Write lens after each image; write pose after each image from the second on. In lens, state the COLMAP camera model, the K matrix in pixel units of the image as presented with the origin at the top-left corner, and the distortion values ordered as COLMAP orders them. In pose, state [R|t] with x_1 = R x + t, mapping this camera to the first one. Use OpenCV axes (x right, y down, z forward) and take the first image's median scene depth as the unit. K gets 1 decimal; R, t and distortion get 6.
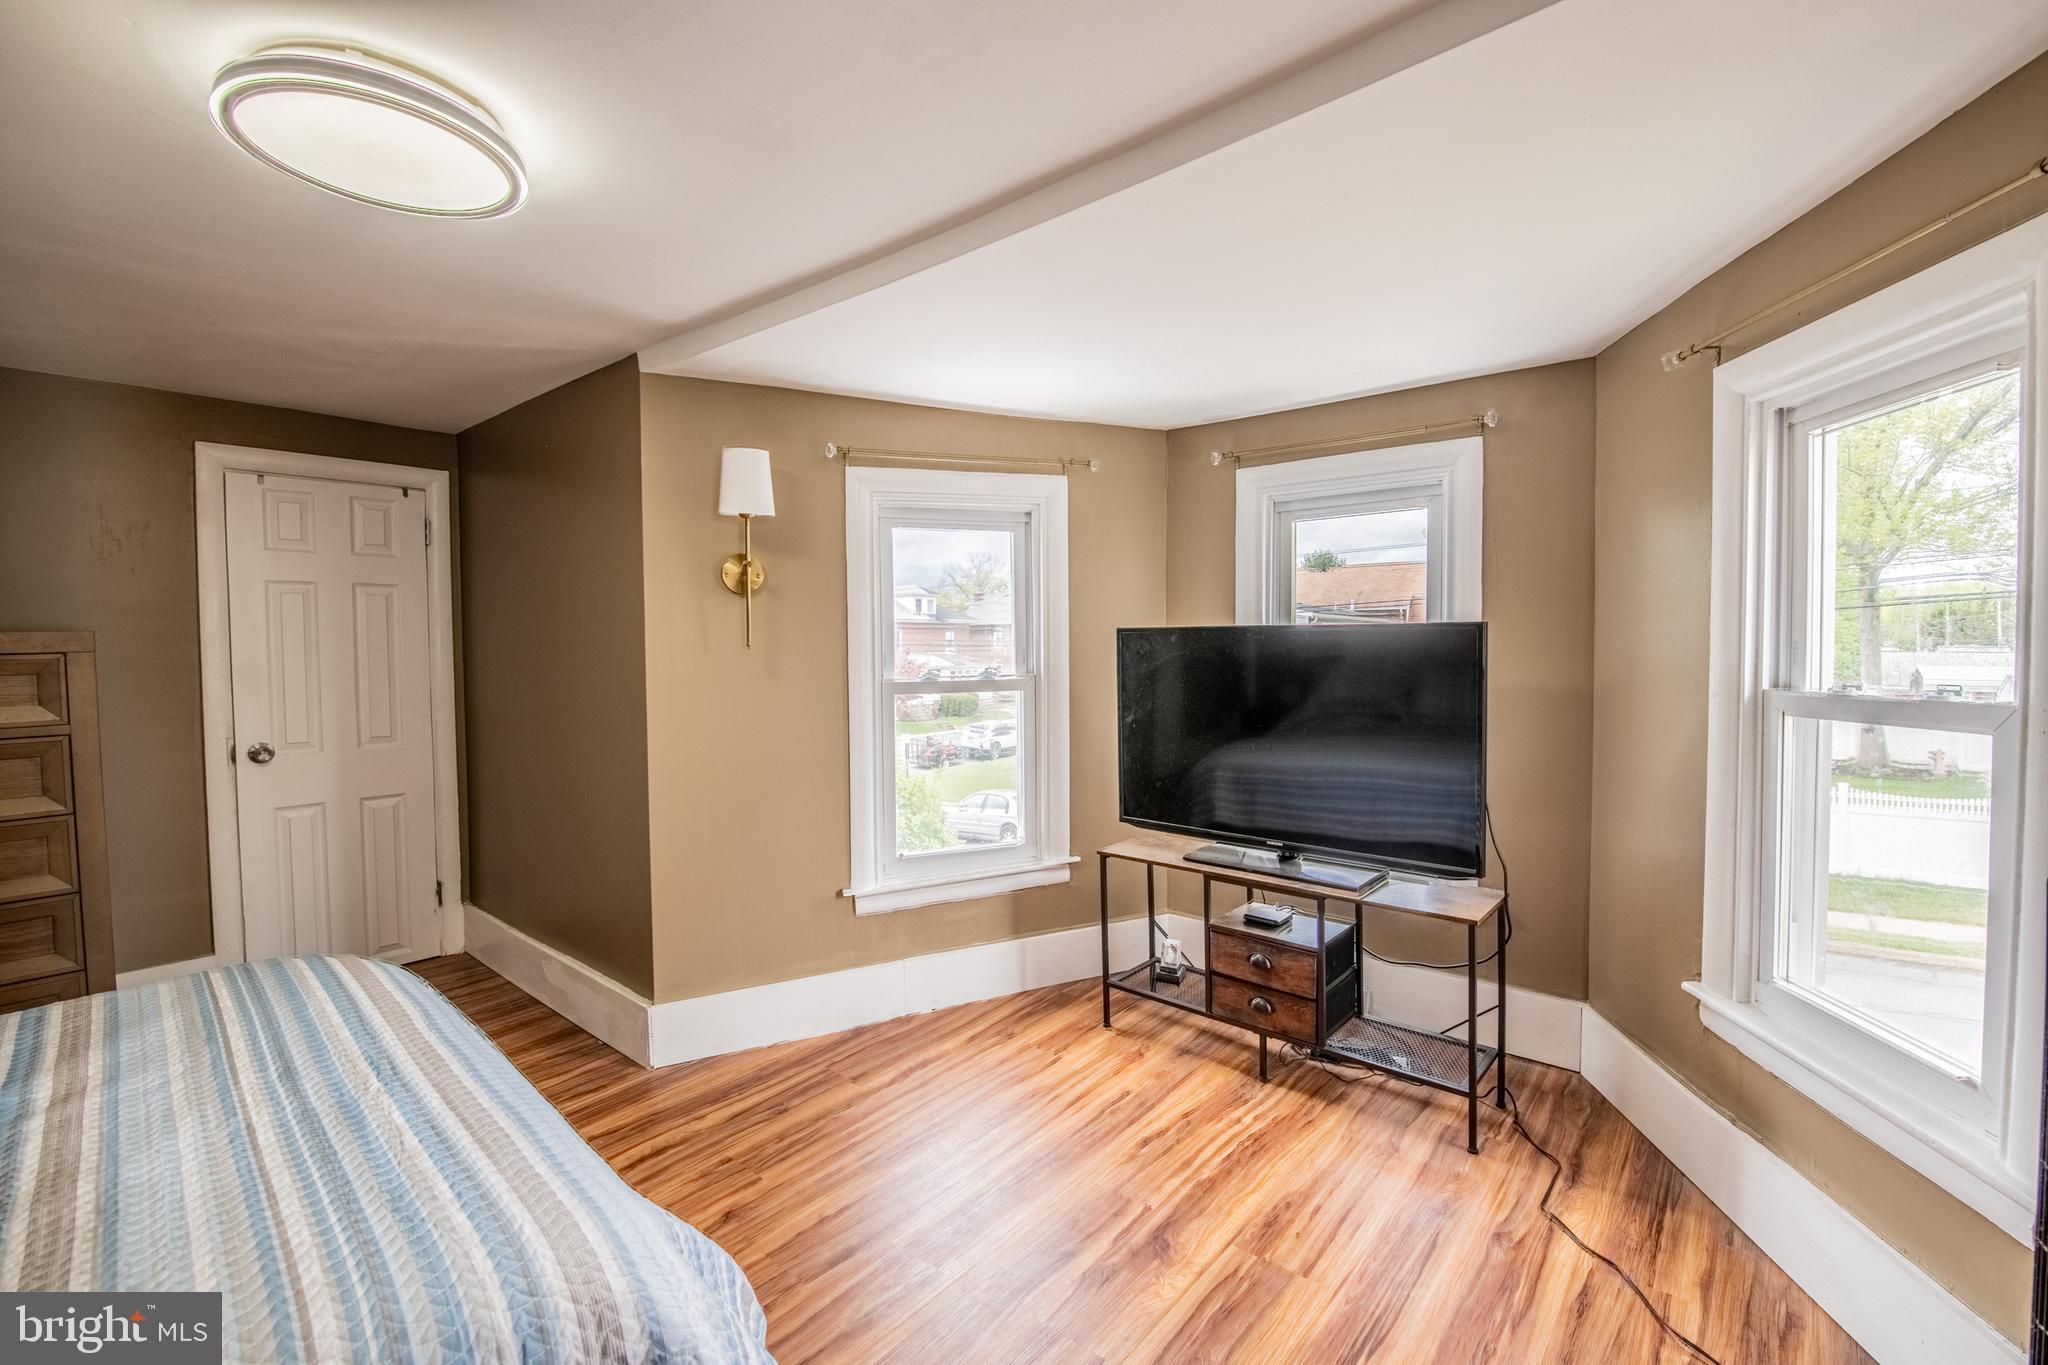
lens RADIAL K [[884.0, 0, 1031.2], [0, 884.0, 674.6], [0, 0, 1]] dist [-0.001362, -0.011159]
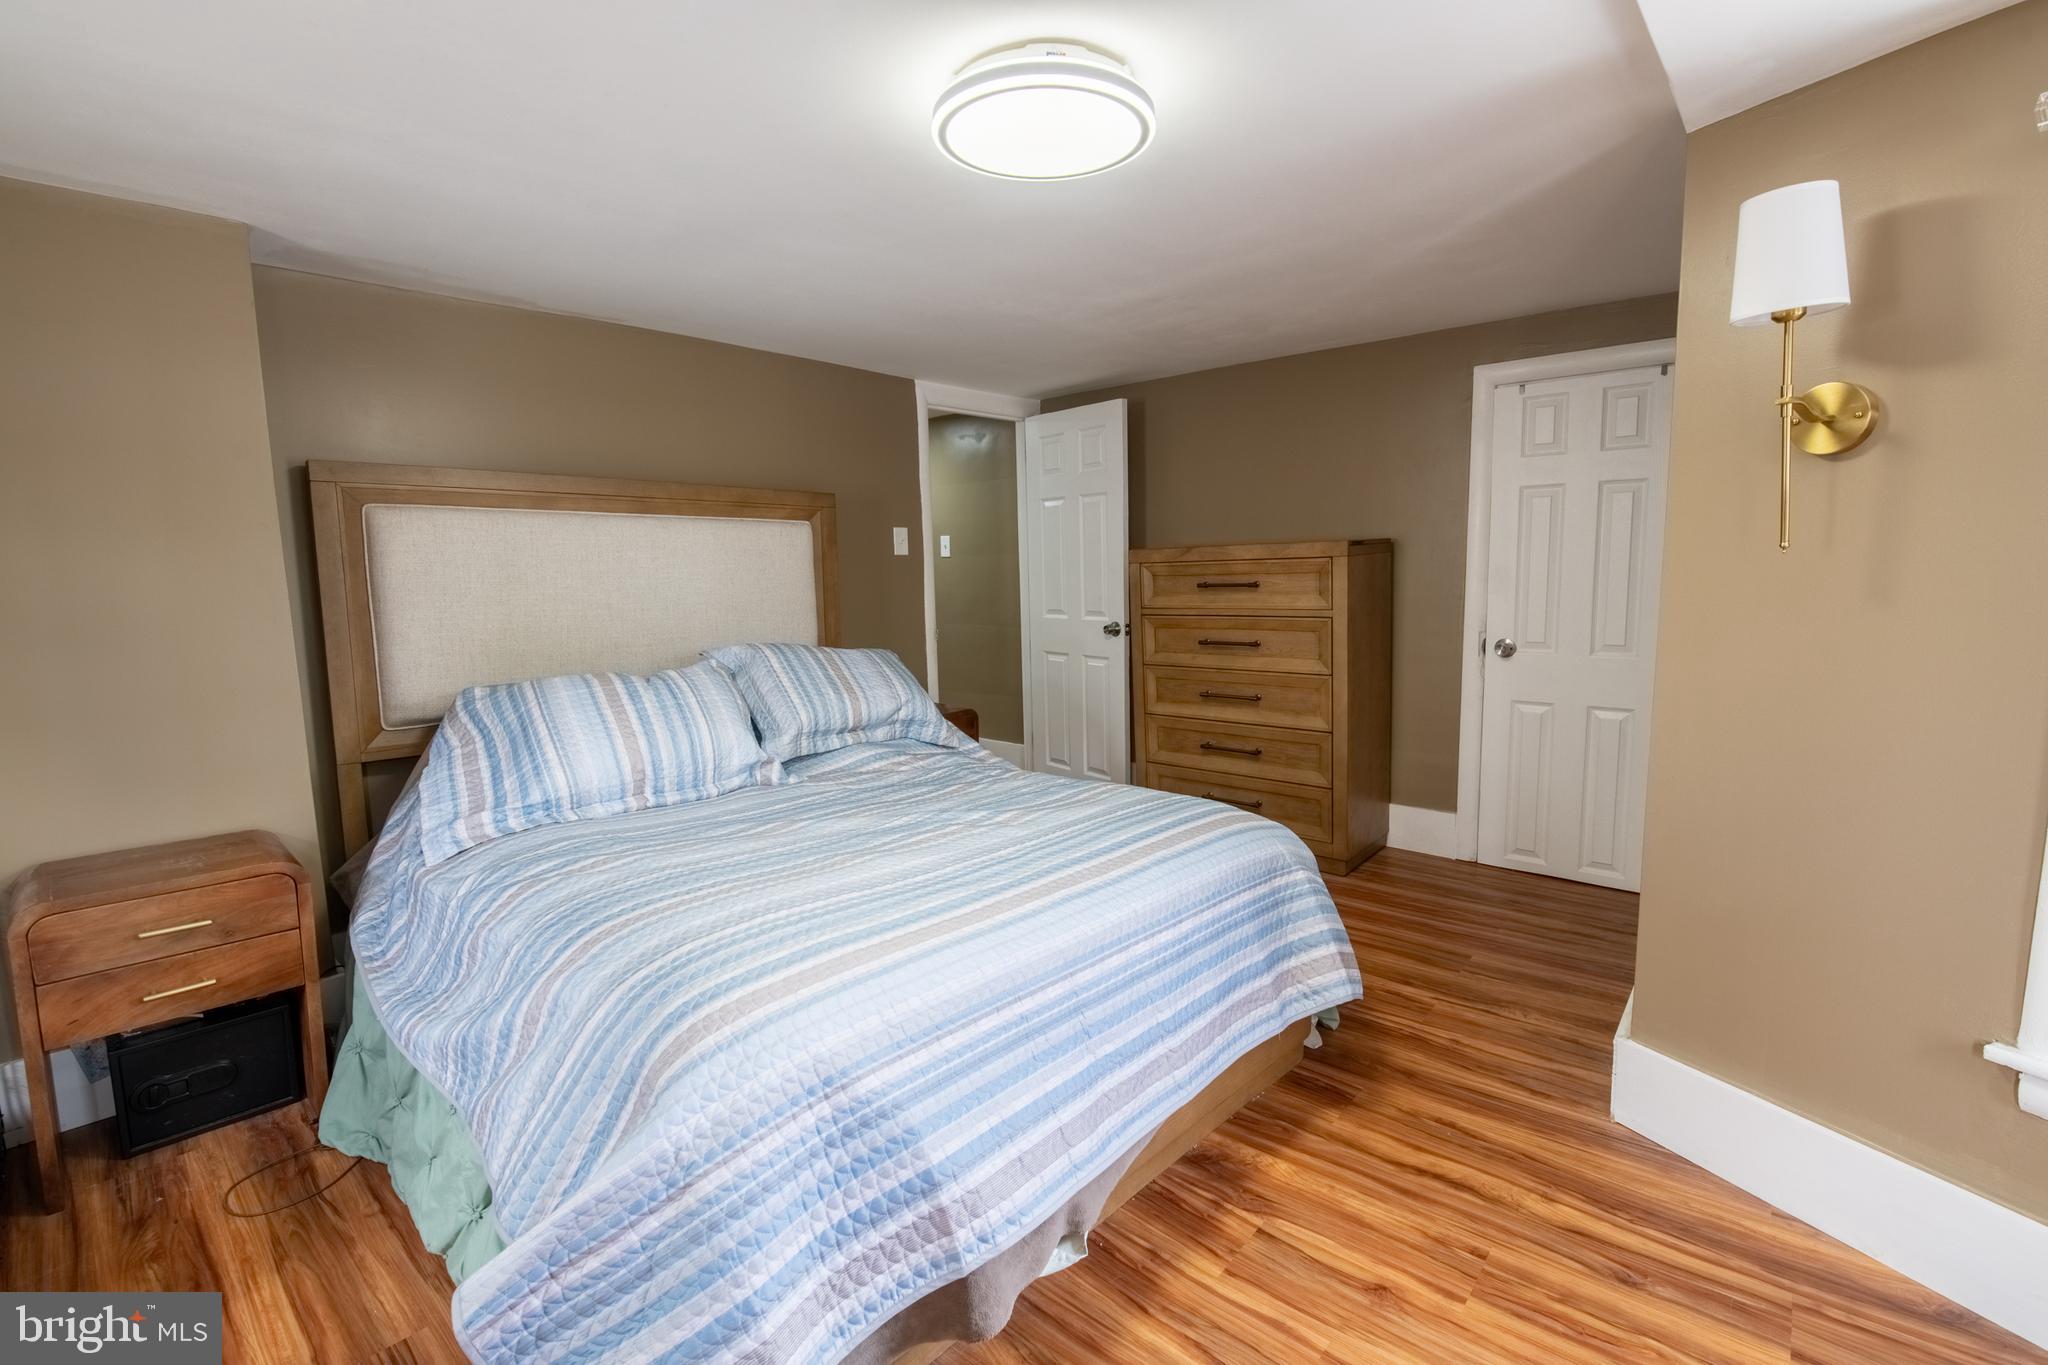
lens RADIAL K [[884.0, 0, 1031.2], [0, 884.0, 674.6], [0, 0, 1]] dist [-0.001362, -0.011159]
pose [[-0.016662, 0.131619, -0.991160, 0.282259], [-0.015599, 0.991143, 0.131879, -0.017059], [0.999739, 0.017658, -0.014461, 0.545187]]
